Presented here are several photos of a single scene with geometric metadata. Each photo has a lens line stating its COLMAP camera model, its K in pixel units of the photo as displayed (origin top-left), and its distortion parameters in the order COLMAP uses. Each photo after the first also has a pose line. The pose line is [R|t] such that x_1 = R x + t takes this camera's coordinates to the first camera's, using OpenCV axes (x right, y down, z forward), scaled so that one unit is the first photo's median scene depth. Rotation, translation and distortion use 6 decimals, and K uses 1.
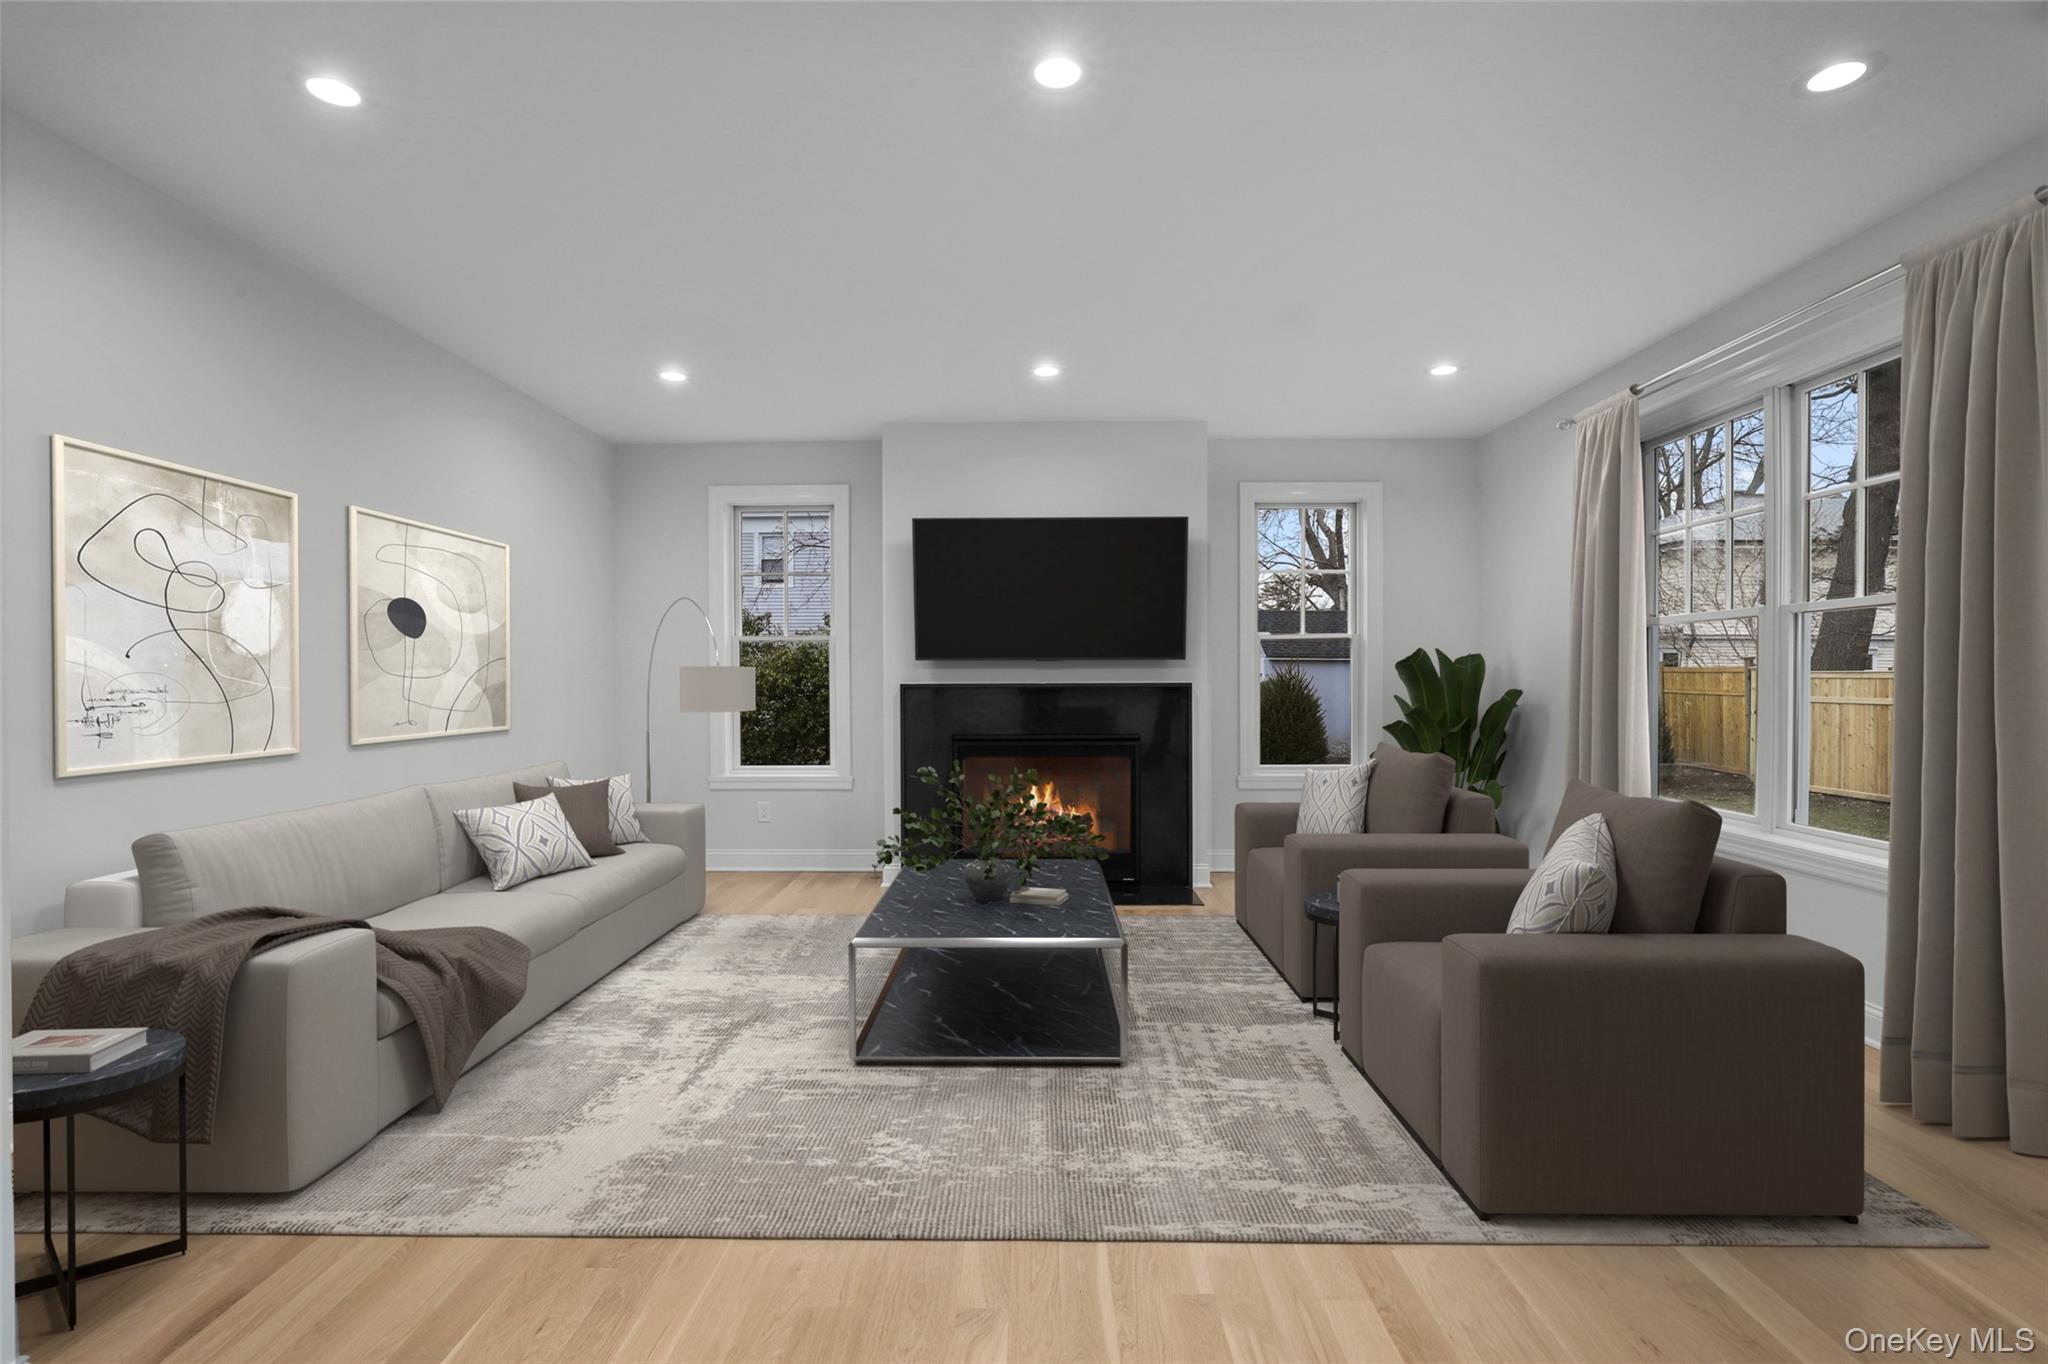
lens RADIAL K [[939.7, 0, 1005.8], [0, 939.7, 679.5], [0, 0, 1]] dist [-0.012409, 0.003011]
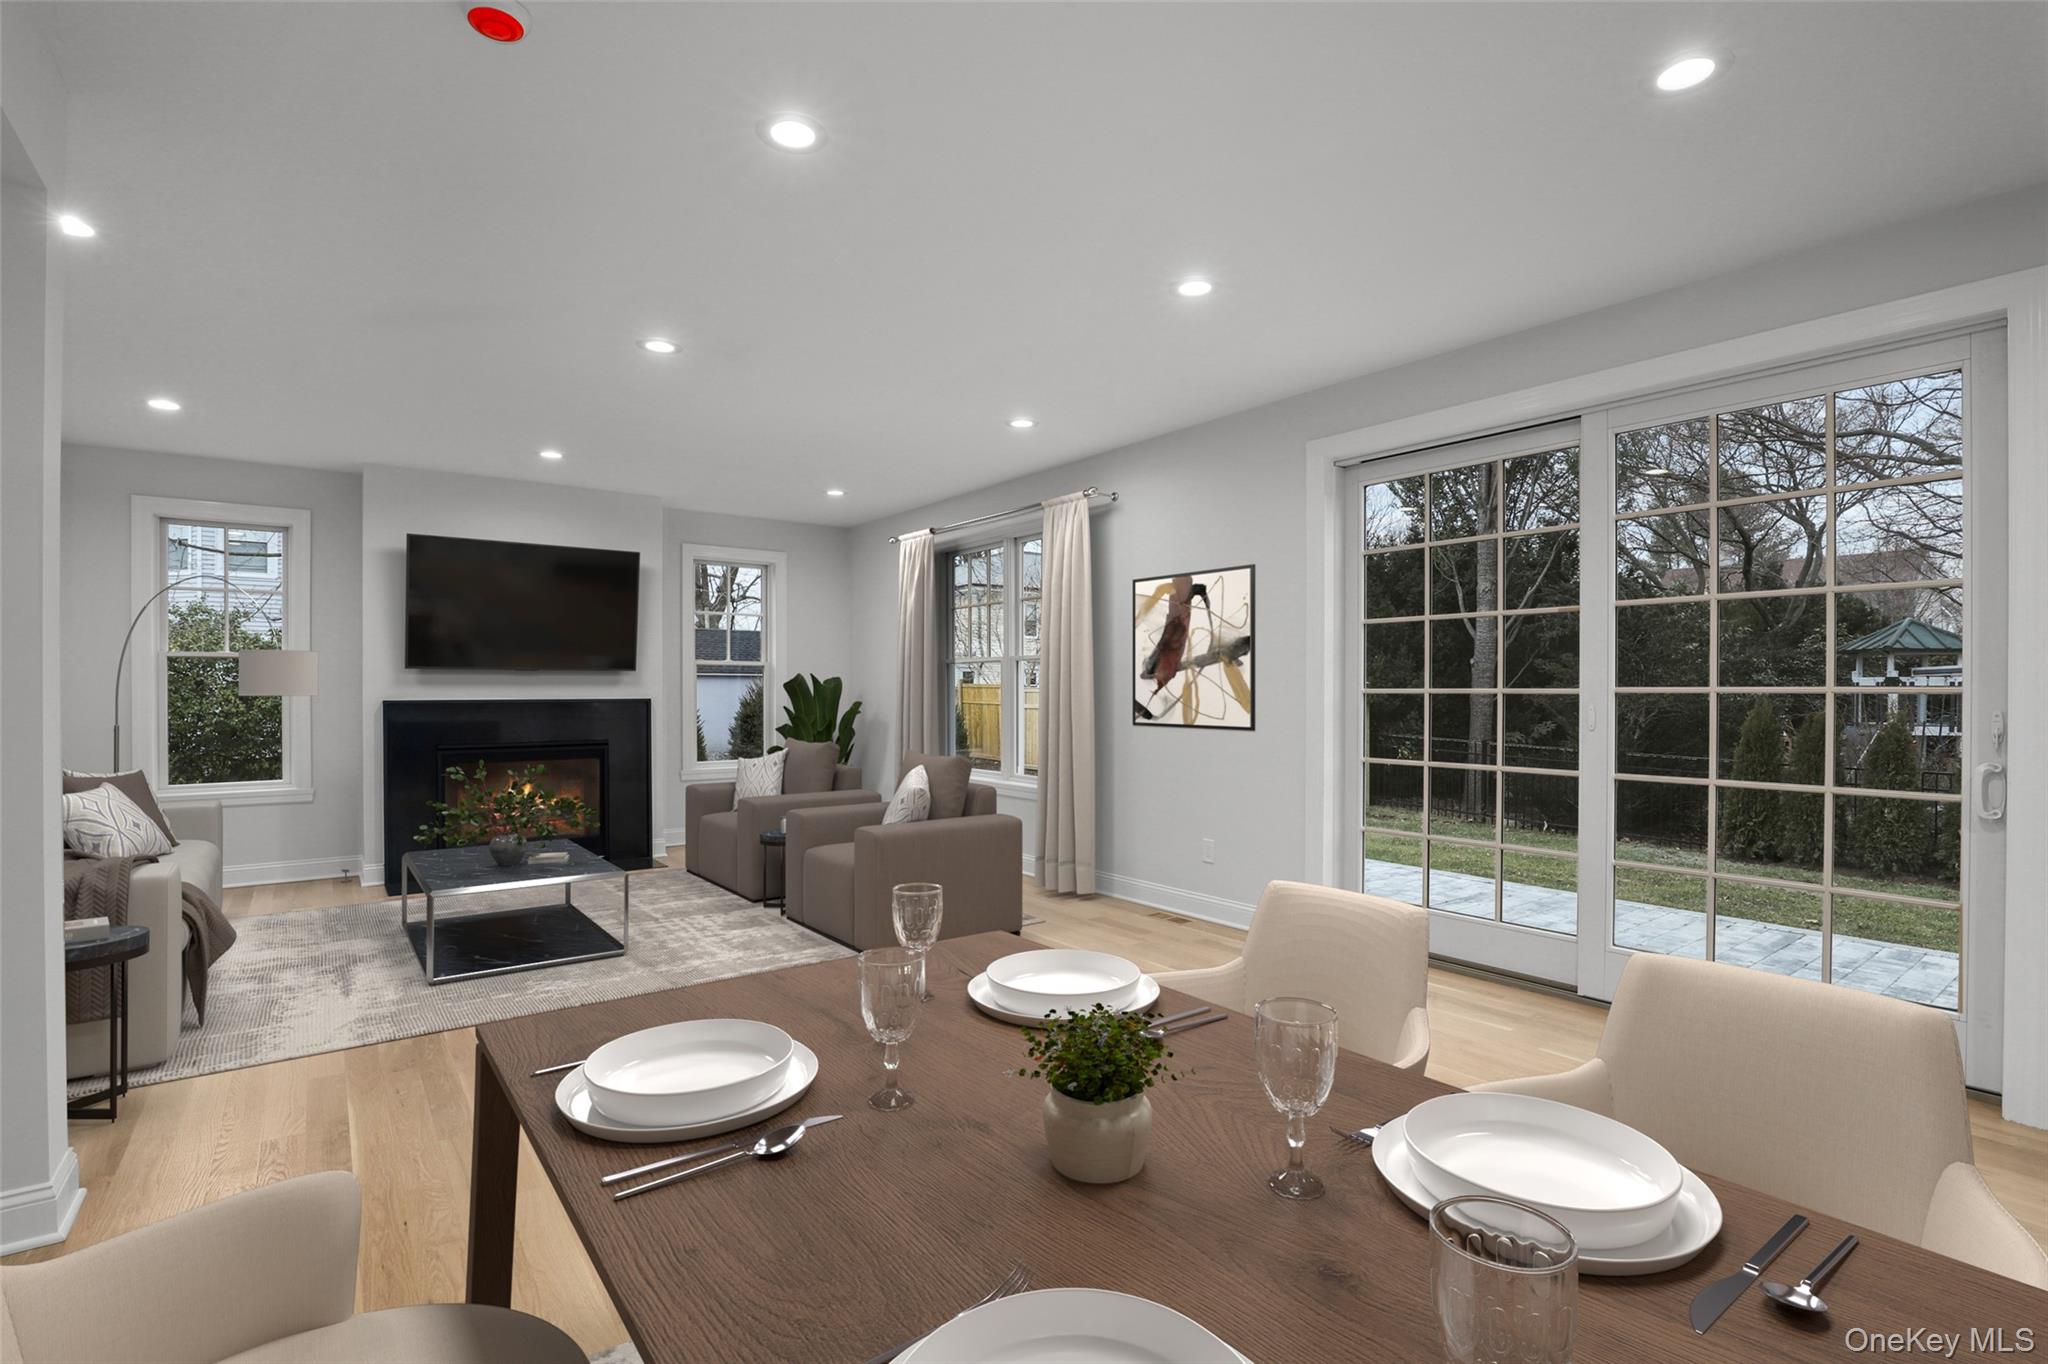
lens RADIAL K [[939.7, 0, 1008.2], [0, 939.7, 683.0], [0, 0, 1]] dist [-0.012409, 0.003011]
pose [[0.791017, 0.000443, 0.611794, -0.316079], [0.007932, 0.999908, -0.010980, 0.005438], [-0.611743, 0.013538, 0.790941, -0.510163]]
